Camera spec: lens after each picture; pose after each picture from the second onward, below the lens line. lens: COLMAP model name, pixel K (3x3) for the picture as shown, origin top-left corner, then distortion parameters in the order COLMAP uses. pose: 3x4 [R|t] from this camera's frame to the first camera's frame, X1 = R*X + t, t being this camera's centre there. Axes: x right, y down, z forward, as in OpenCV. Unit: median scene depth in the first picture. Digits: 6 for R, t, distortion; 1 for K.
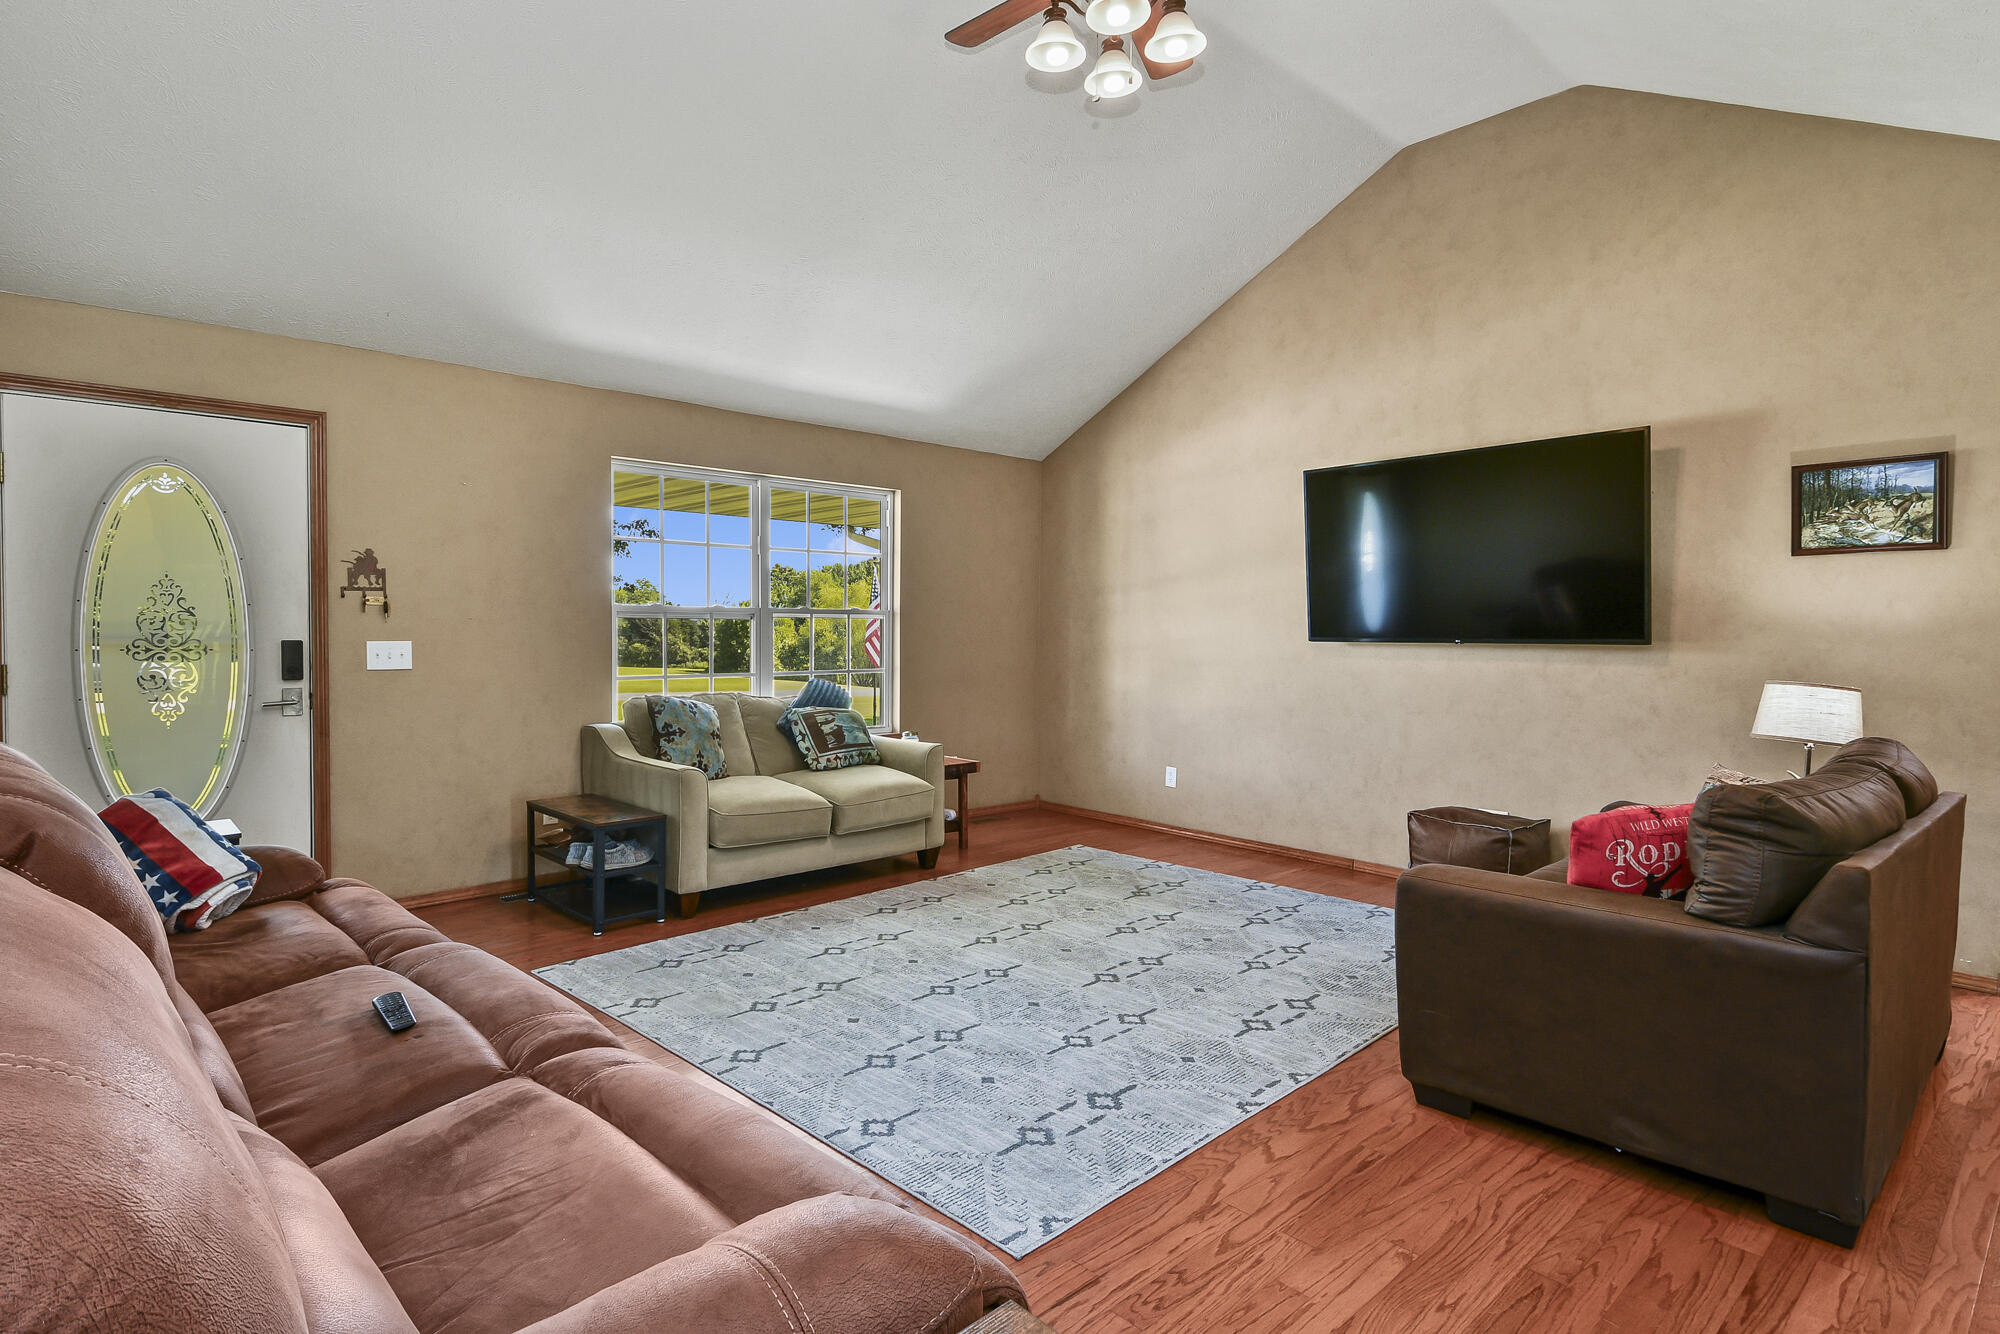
lens RADIAL K [[1035.3, 0, 1000.0], [0, 1035.3, 664.7], [0, 0, 1]] dist [0.000974, -0.006895]
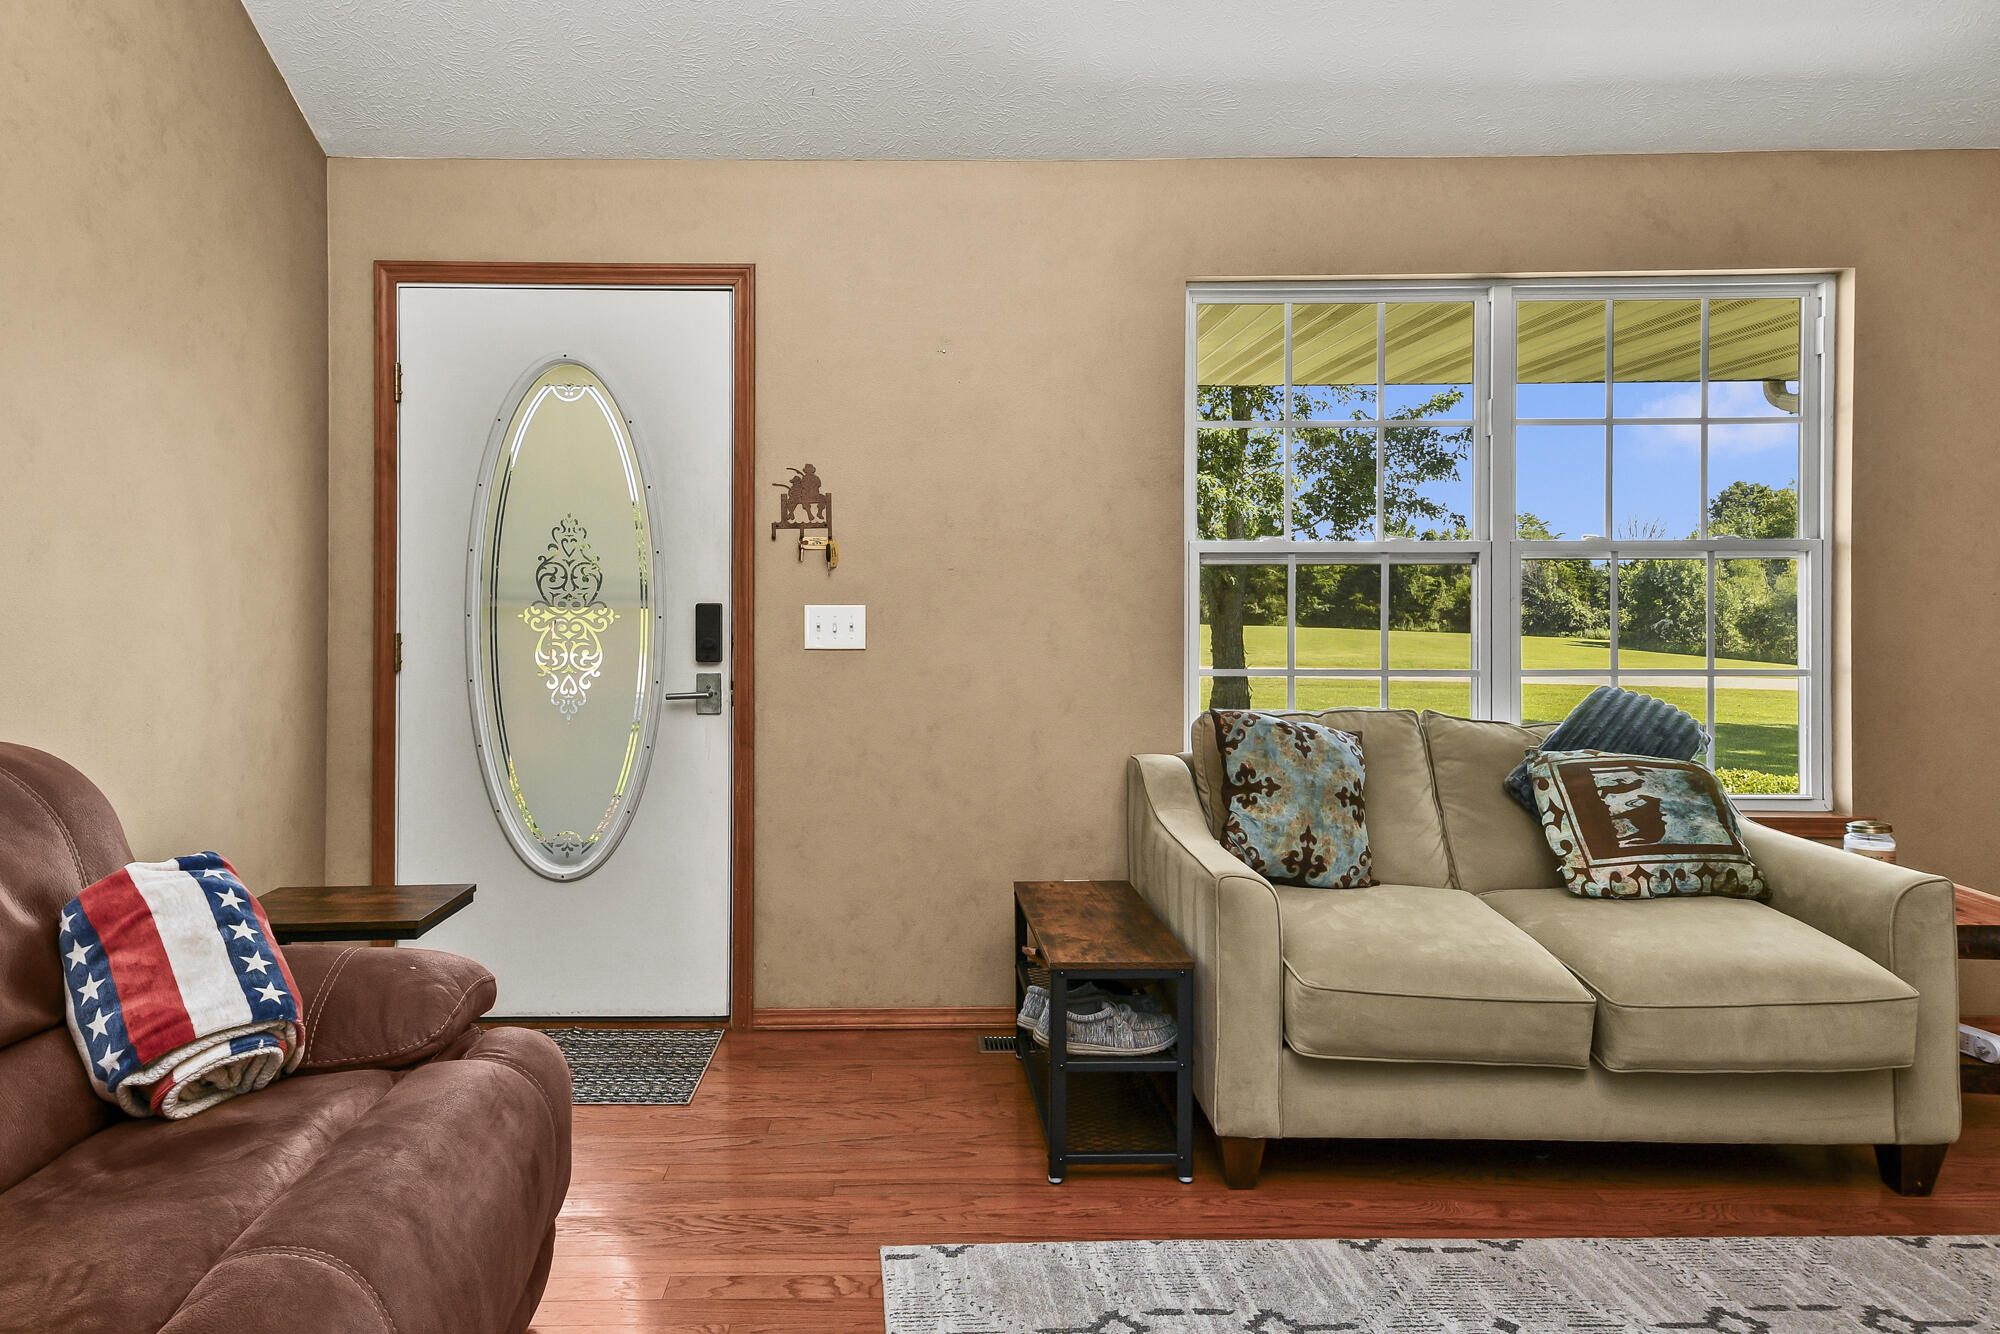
lens RADIAL K [[1358.8, 0, 891.0], [0, 1358.8, 573.6], [0, 0, 1]] dist [0.042753, -0.007113]
pose [[0.723277, -0.009308, -0.690495, 0.021283], [-0.018961, 0.999264, -0.033332, -0.013823], [0.690298, 0.037201, 0.722569, 0.383974]]
